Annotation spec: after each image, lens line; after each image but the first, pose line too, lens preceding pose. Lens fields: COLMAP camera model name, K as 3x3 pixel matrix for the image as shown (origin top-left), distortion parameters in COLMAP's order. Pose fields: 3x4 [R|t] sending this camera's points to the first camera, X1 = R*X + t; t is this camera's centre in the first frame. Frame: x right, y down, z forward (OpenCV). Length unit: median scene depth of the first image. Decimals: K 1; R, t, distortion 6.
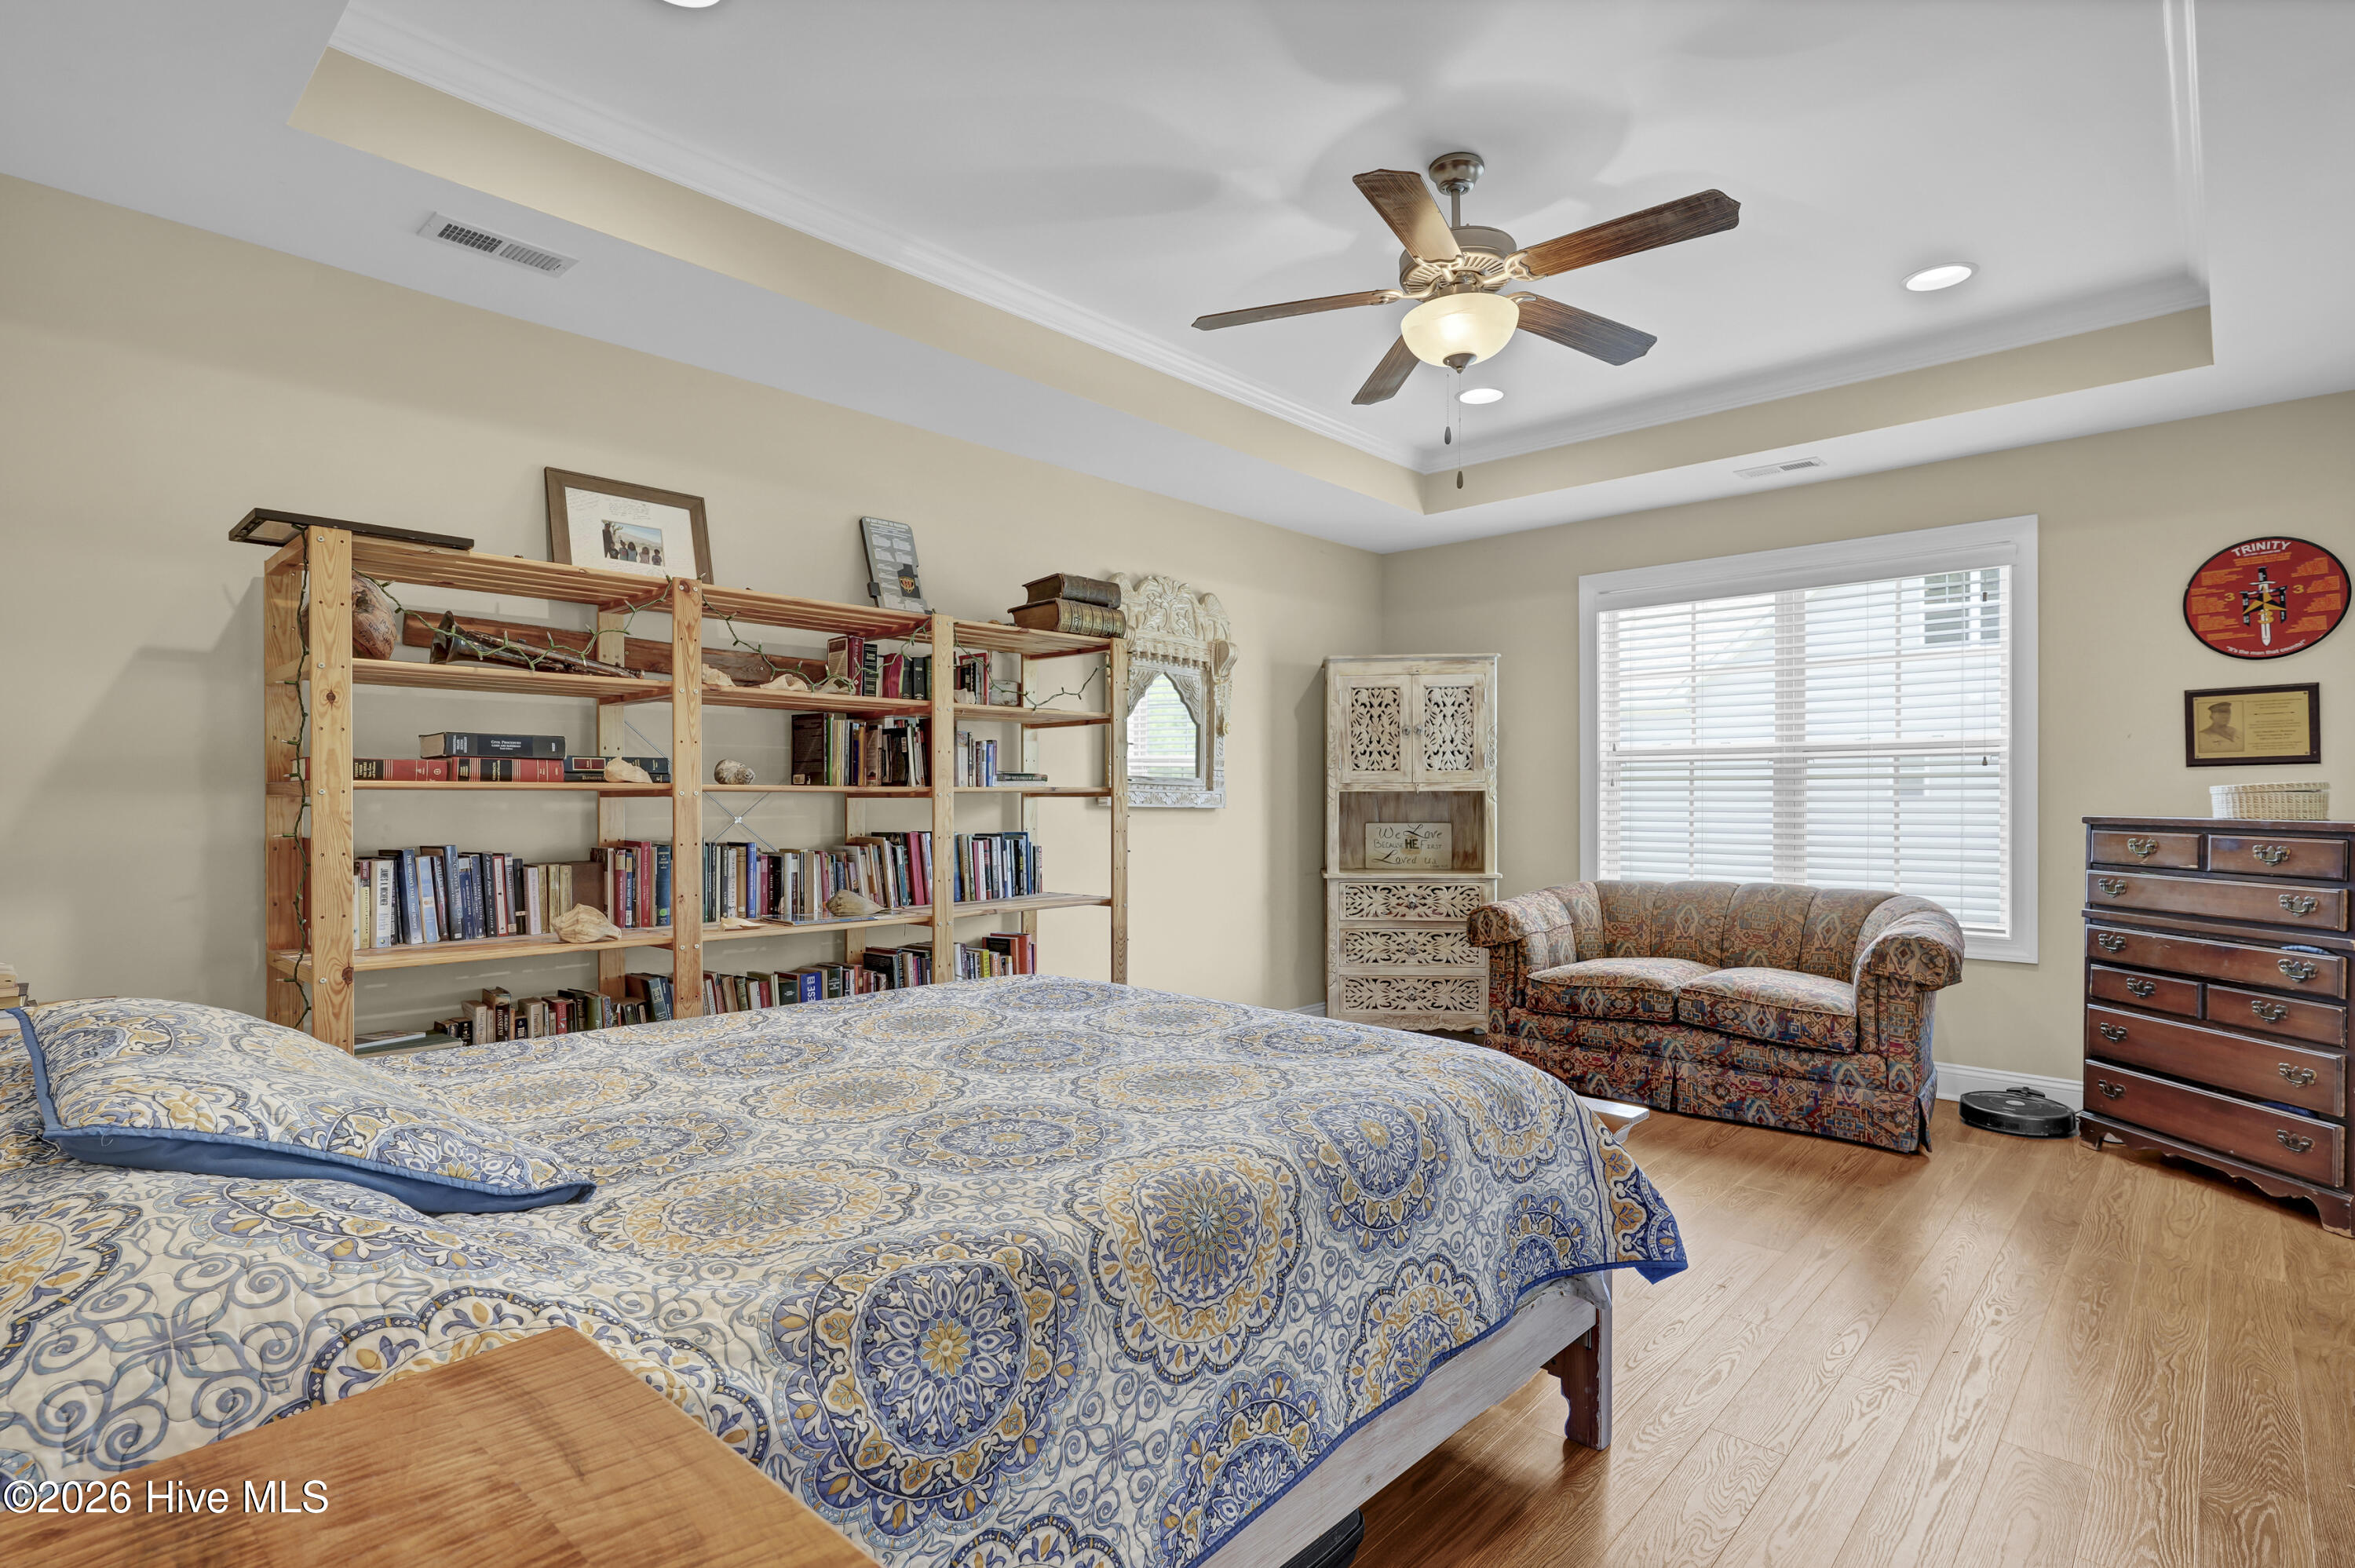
lens RADIAL K [[1143.3, 0, 1180.5], [0, 1143.3, 799.5], [0, 0, 1]] dist [-0.014363, 0.008097]
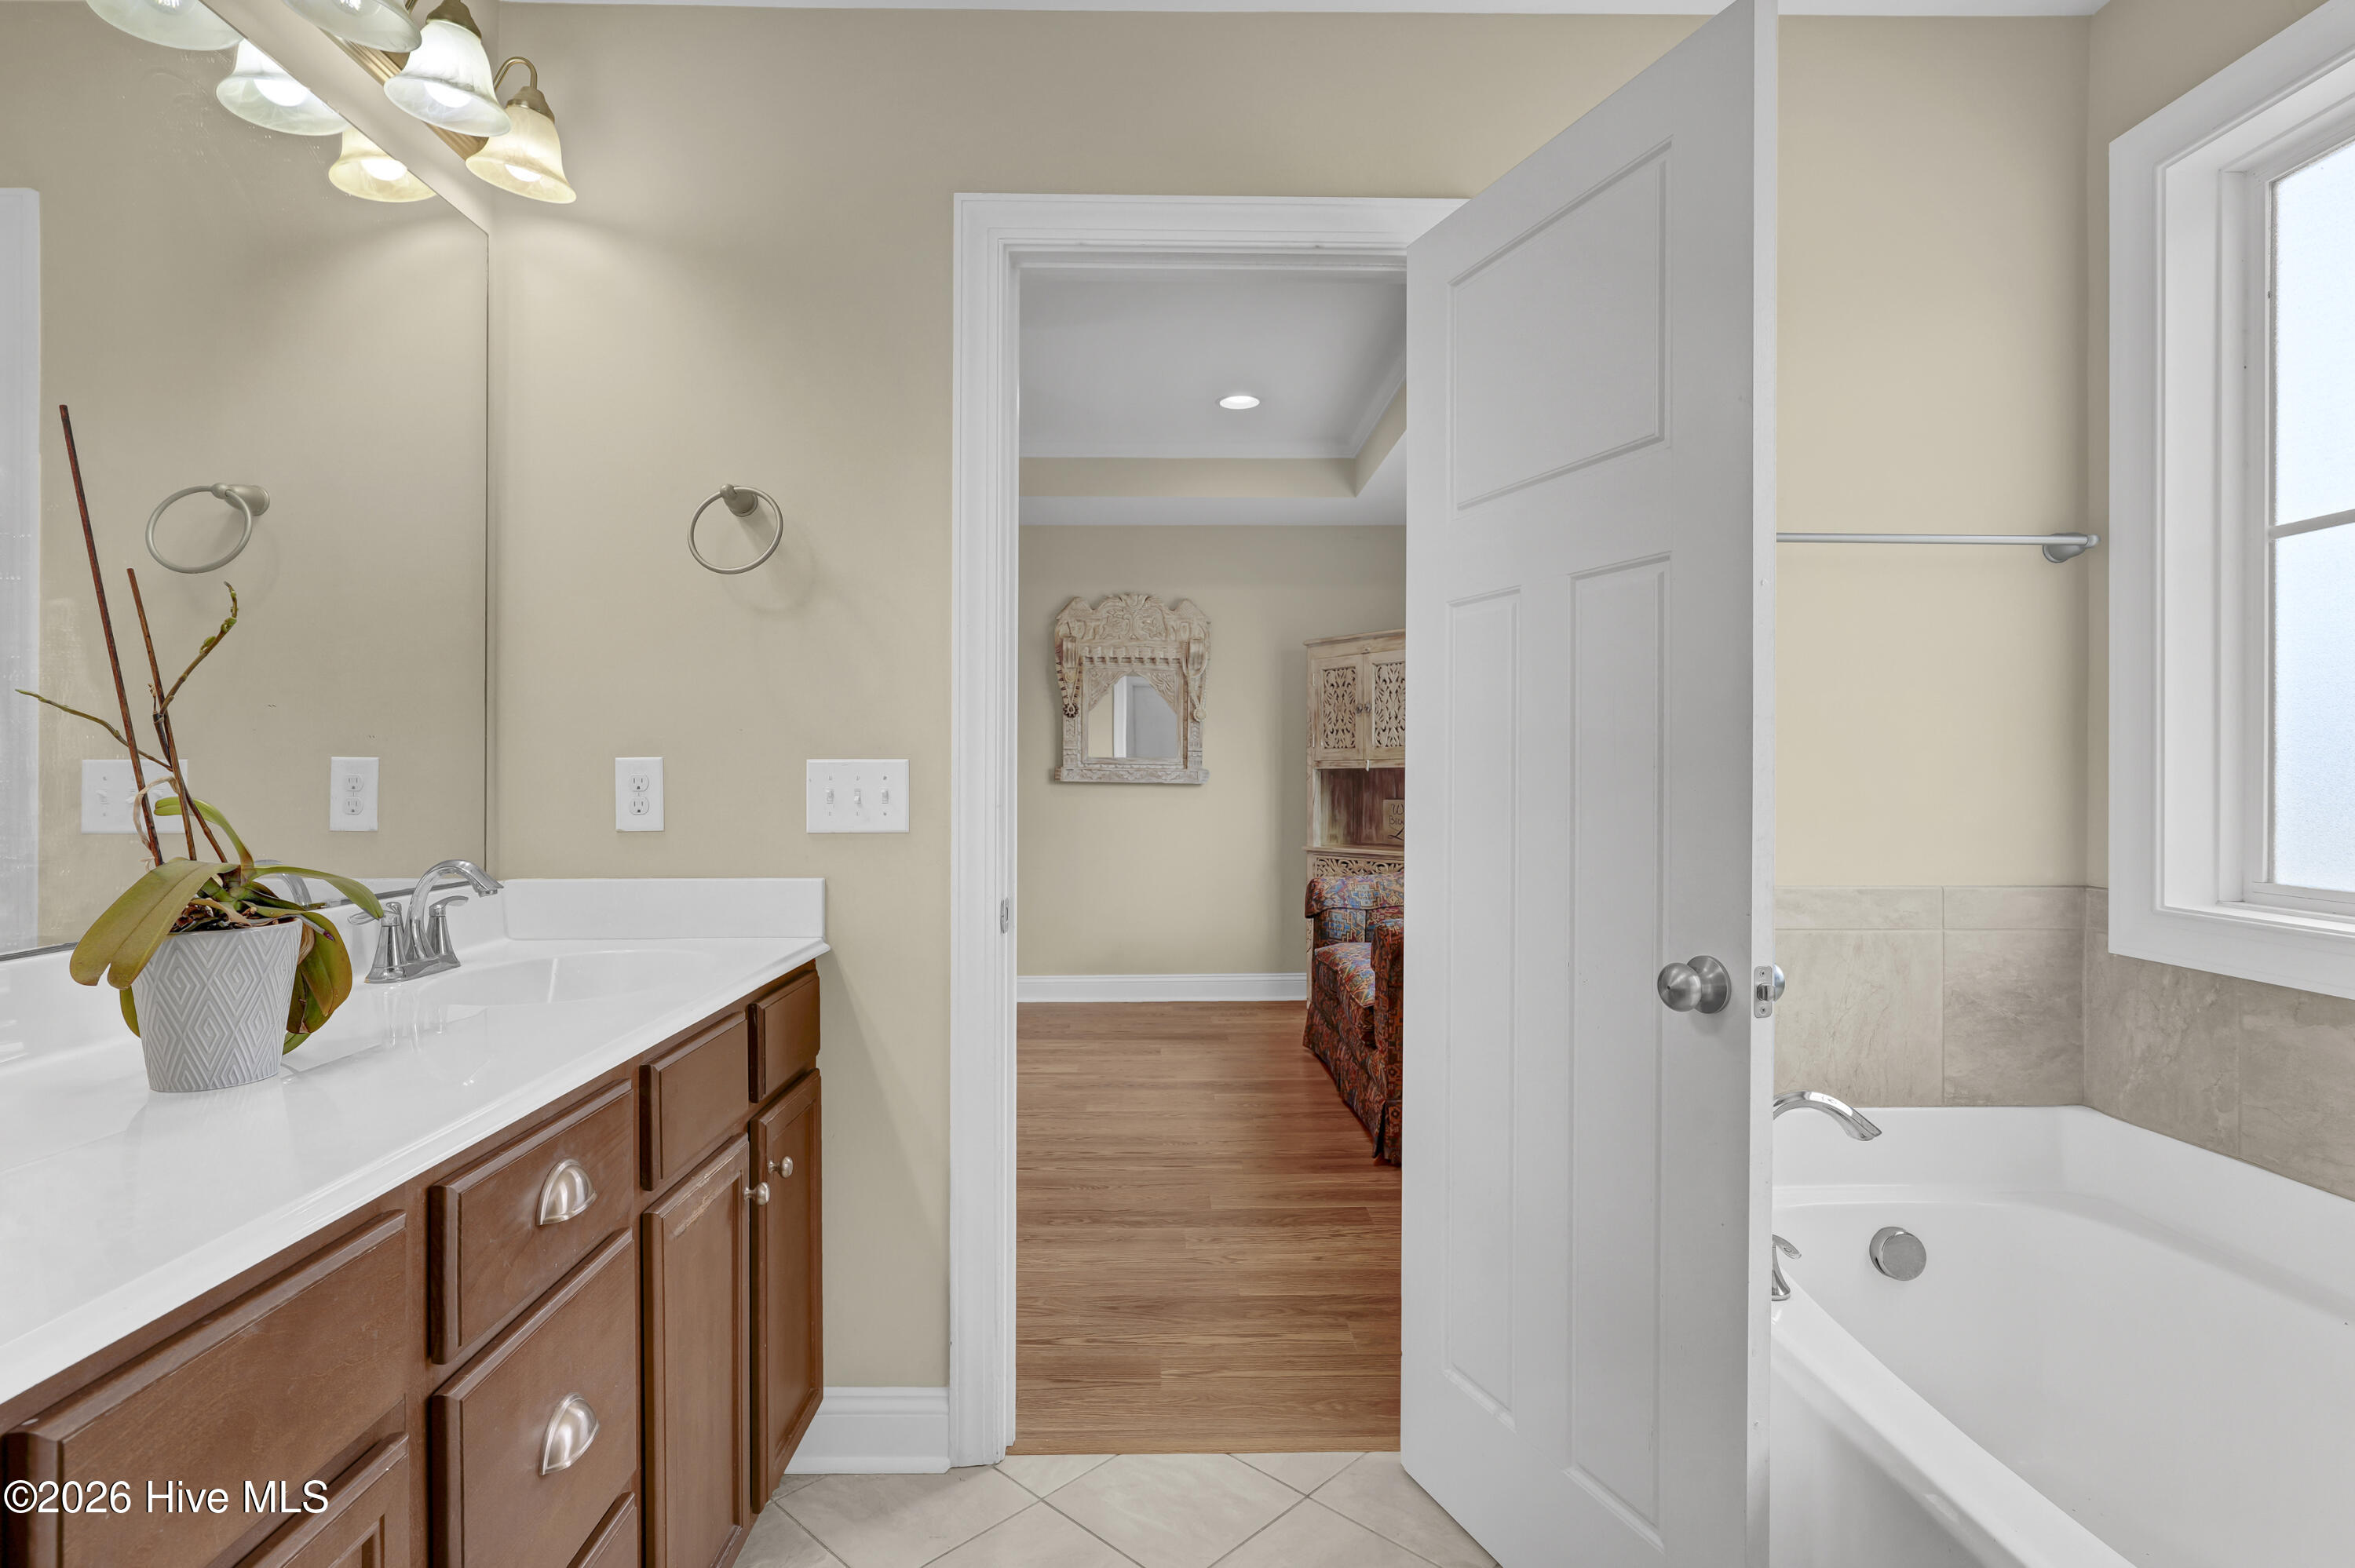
lens RADIAL K [[1143.3, 0, 1180.7], [0, 1143.3, 776.1], [0, 0, 1]] dist [-0.014363, 0.008097]
pose [[0.696528, 0.003162, -0.717523, 0.817850], [0.005842, 0.999932, 0.010078, -0.011325], [0.717506, -0.011211, 0.696462, 0.173230]]
